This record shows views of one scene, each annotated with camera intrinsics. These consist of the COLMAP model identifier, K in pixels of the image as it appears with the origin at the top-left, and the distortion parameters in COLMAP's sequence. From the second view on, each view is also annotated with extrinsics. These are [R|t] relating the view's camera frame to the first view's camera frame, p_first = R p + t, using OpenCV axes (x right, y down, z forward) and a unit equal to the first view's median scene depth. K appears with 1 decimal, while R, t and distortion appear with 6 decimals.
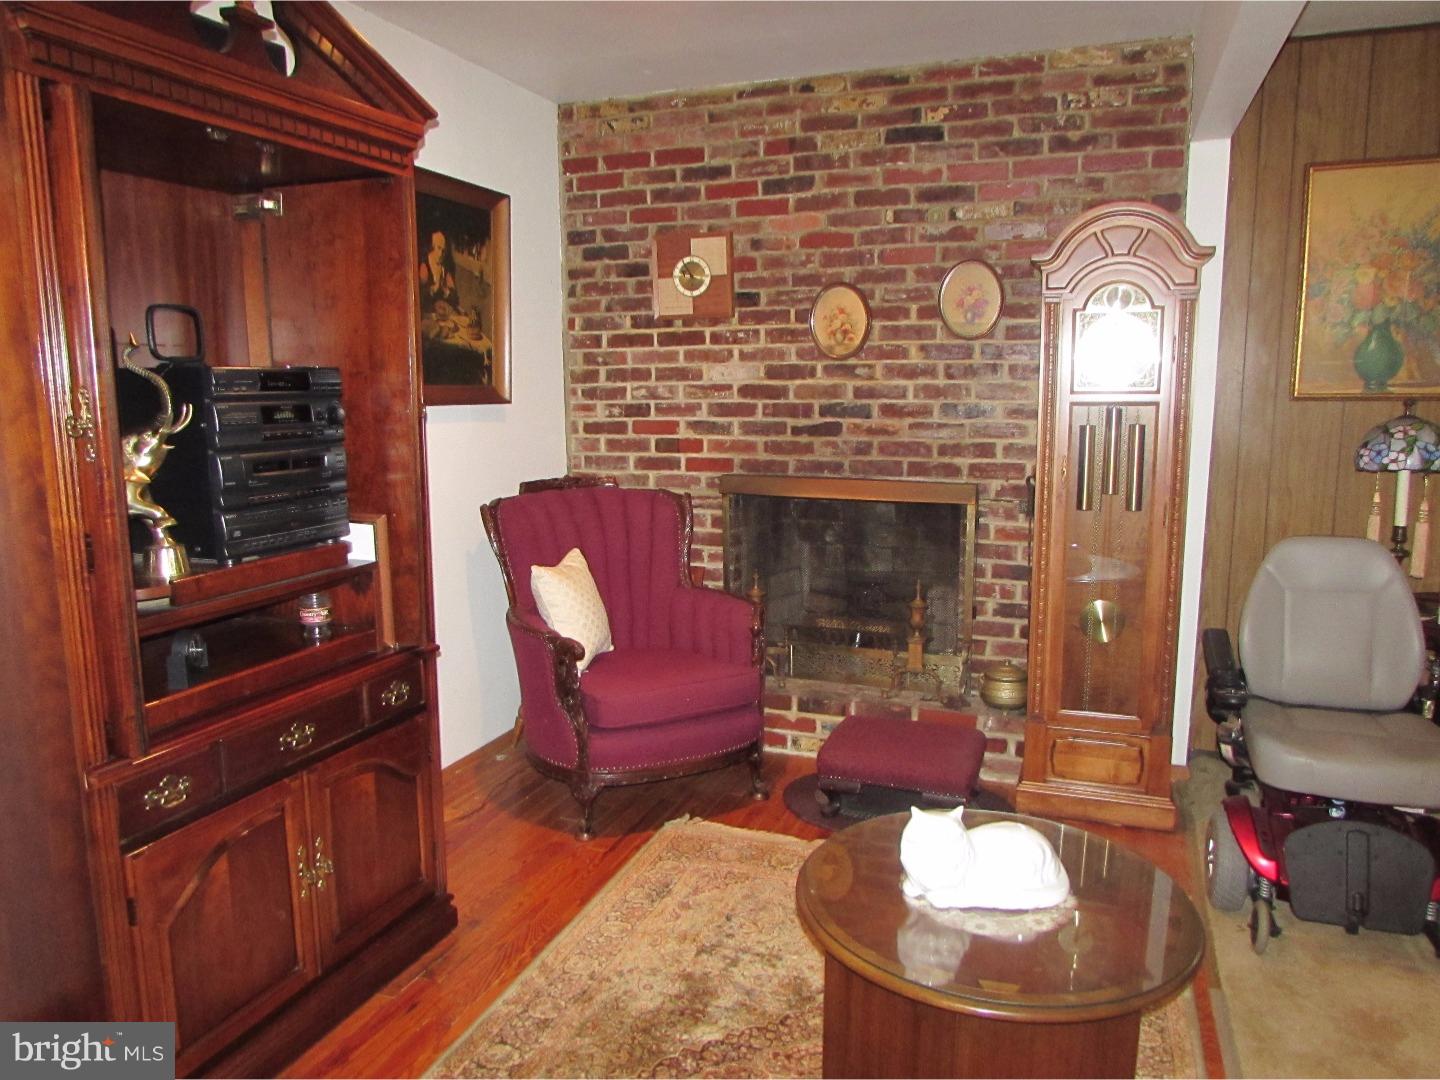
lens RADIAL K [[1022.9, 0, 723.5], [0, 1022.9, 537.8], [0, 0, 1]] dist [-0.045529, 0.029075]
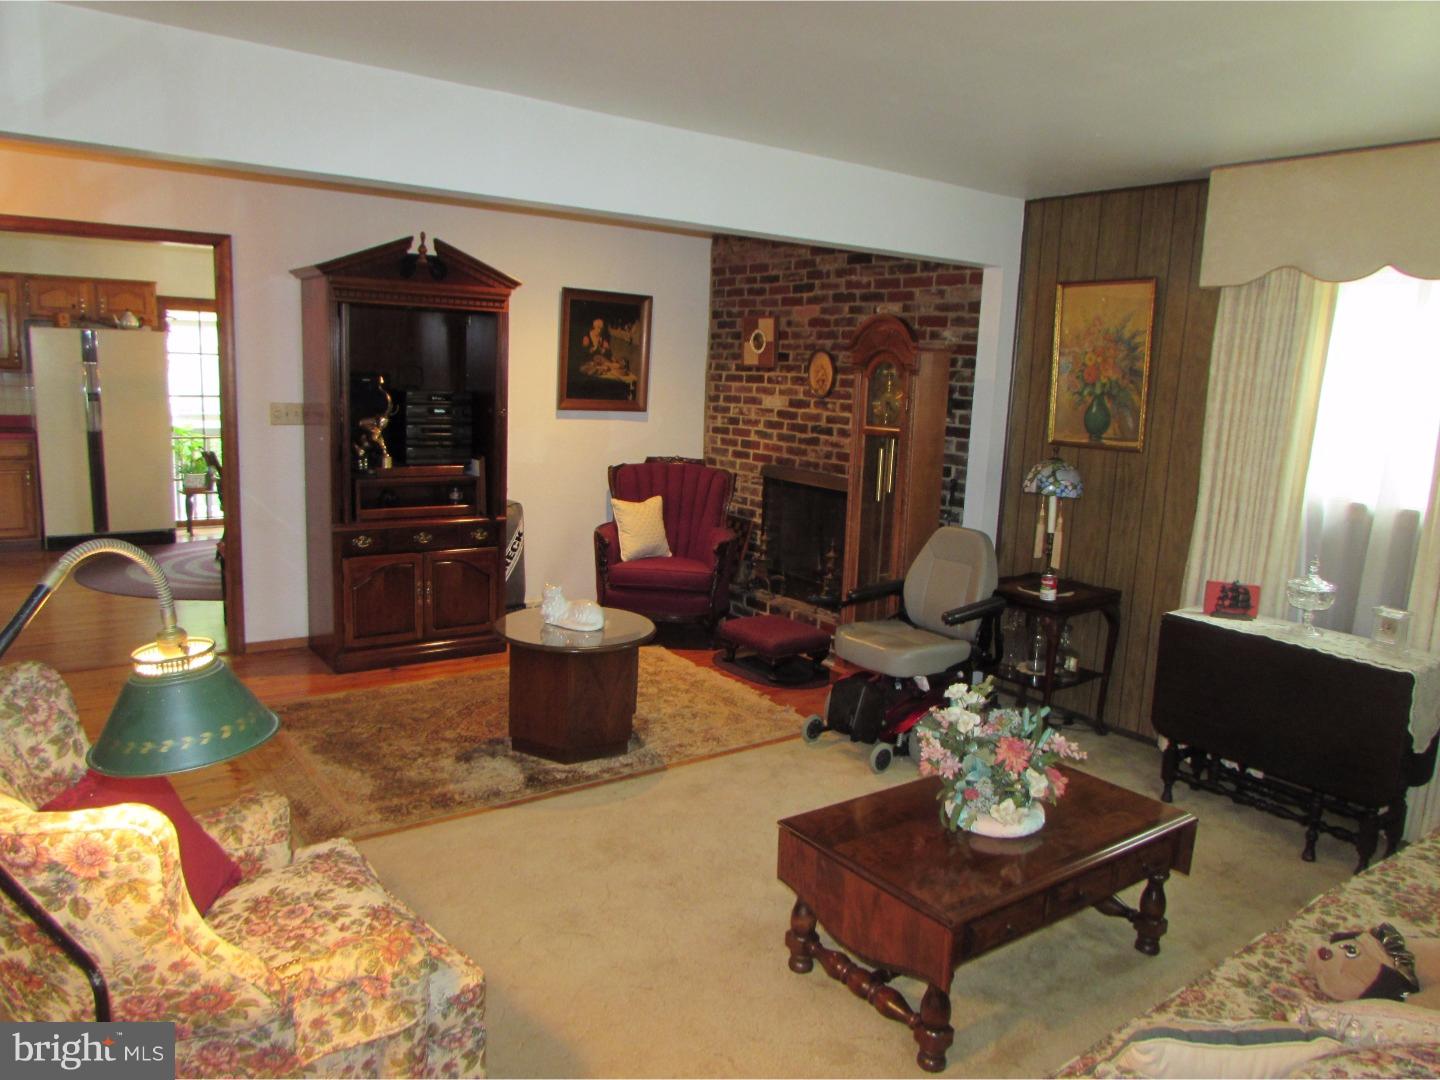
lens RADIAL K [[1017.7, 0, 703.1], [0, 1017.7, 511.9], [0, 0, 1]] dist [0.000122, 0.003432]
pose [[0.831631, 0.118593, -0.542518, 0.858712], [-0.132373, 0.991105, 0.013736, 0.003126], [0.539321, 0.060391, 0.839932, -0.422173]]
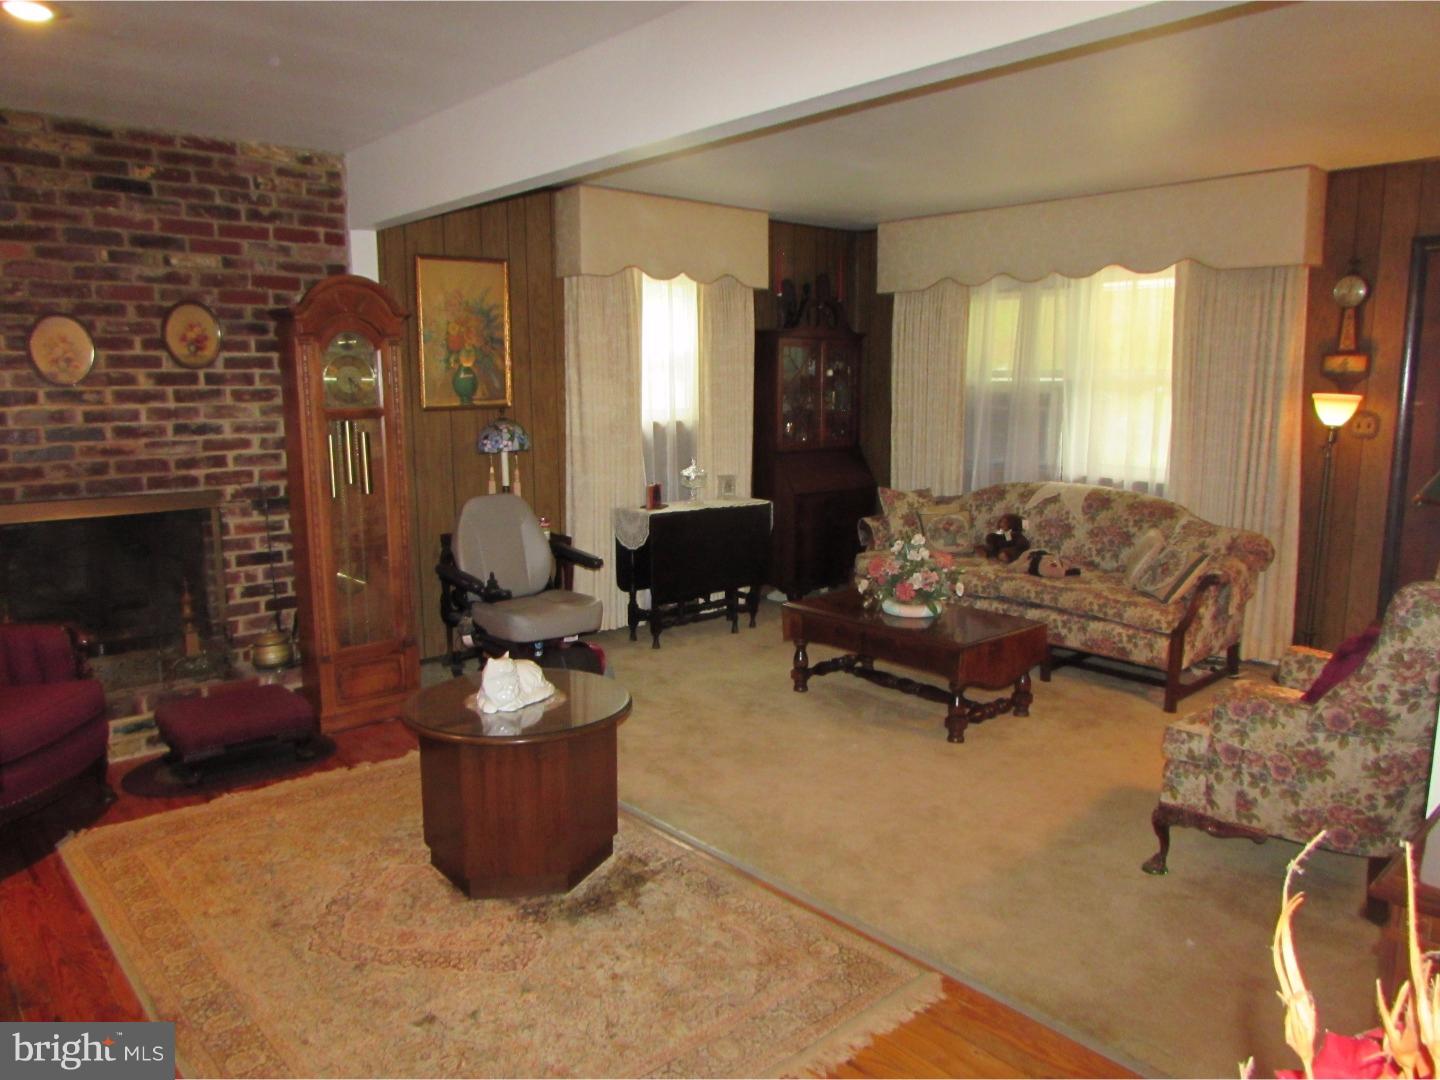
lens RADIAL K [[1022.9, 0, 723.5], [0, 1022.9, 537.8], [0, 0, 1]] dist [-0.045529, 0.029075]
pose [[0.463432, -0.132572, 0.876160, -0.511290], [0.144288, 0.986839, 0.073000, 0.001159], [-0.874307, 0.092589, 0.476461, -0.071235]]
